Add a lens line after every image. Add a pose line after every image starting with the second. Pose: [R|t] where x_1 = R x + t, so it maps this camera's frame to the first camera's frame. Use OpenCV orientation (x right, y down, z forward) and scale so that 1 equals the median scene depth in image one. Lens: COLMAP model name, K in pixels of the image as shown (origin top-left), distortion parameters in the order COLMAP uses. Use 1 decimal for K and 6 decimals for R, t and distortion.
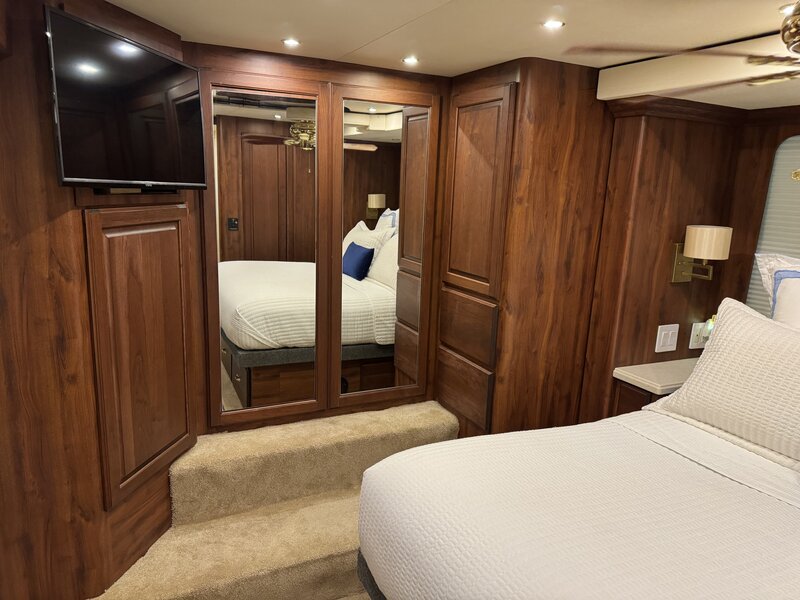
lens RADIAL K [[562.8, 0, 401.5], [0, 562.8, 301.5], [0, 0, 1]] dist [0.101059, -0.144887]
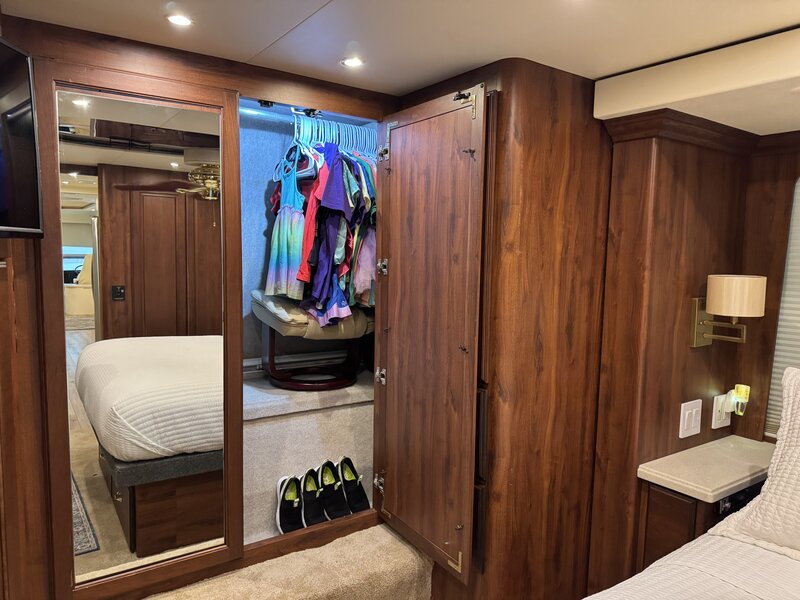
lens RADIAL K [[562.8, 0, 401.5], [0, 562.8, 301.5], [0, 0, 1]] dist [0.101059, -0.144887]
pose [[0.987691, -0.034807, 0.152496, -0.042437], [0.051286, 0.993097, -0.105494, -0.034638], [-0.147772, 0.112016, 0.982658, 0.286592]]
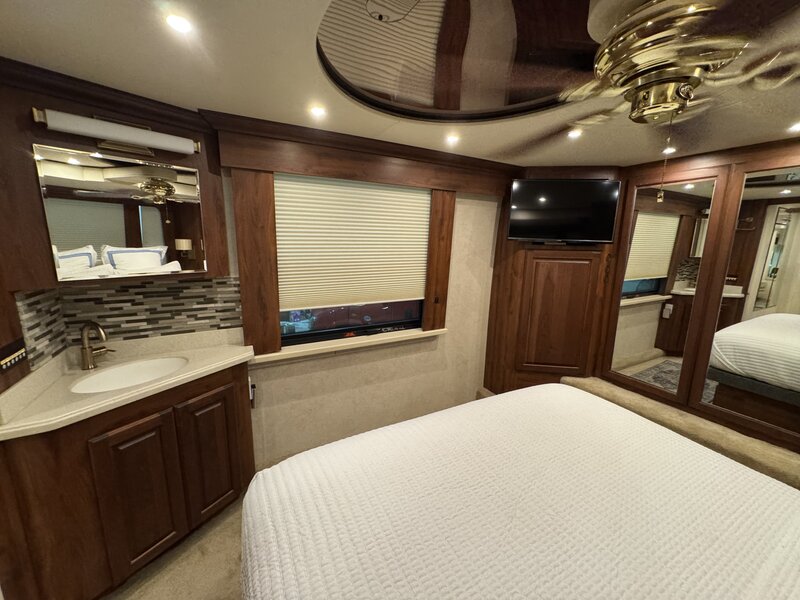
lens RADIAL K [[319.2, 0, 399.6], [0, 319.2, 299.5], [0, 0, 1]] dist [-0.002204, 0.000332]
pose [[0.063404, 0.145173, -0.987373, 0.597535], [-0.223100, 0.966387, 0.127761, 0.001013], [0.972731, 0.212182, 0.093661, 0.234685]]
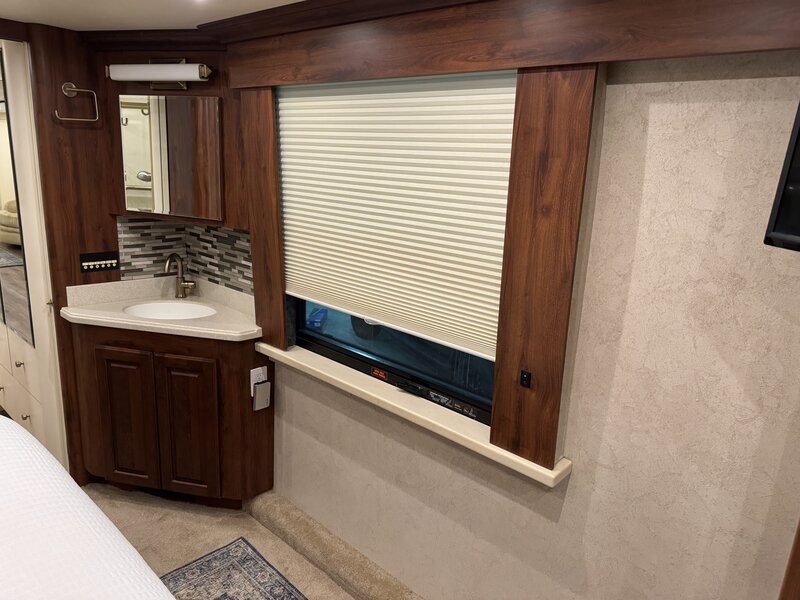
lens RADIAL K [[562.8, 0, 401.5], [0, 562.8, 301.5], [0, 0, 1]] dist [0.101059, -0.144887]
pose [[-0.921826, -0.002611, -0.387595, 0.015402], [-0.173026, 0.897585, 0.405466, -0.204548], [0.346841, 0.440833, -0.827869, 0.868022]]
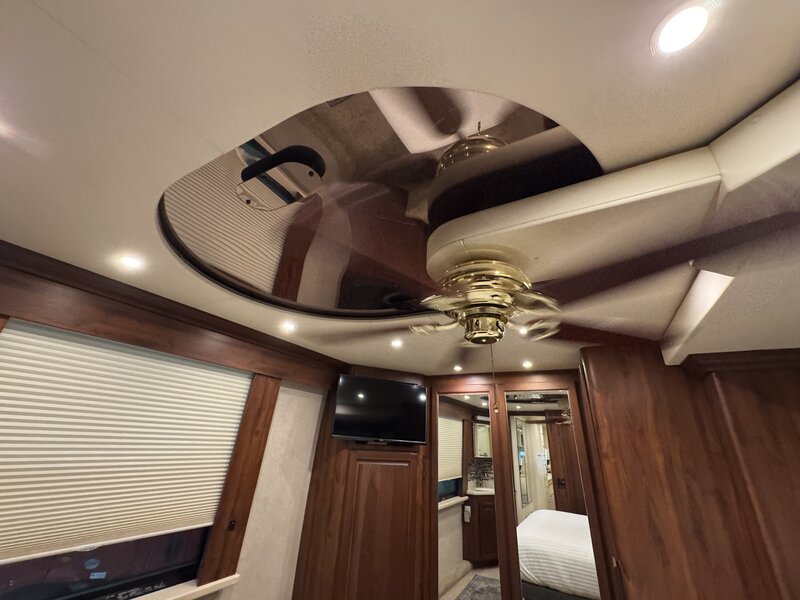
lens RADIAL K [[319.2, 0, 399.6], [0, 319.2, 299.5], [0, 0, 1]] dist [-0.002204, 0.000332]
pose [[0.577580, -0.338983, -0.742625, 0.532812], [-0.199281, 0.823635, -0.530954, -0.006077], [0.791636, 0.454659, 0.408163, 0.220197]]
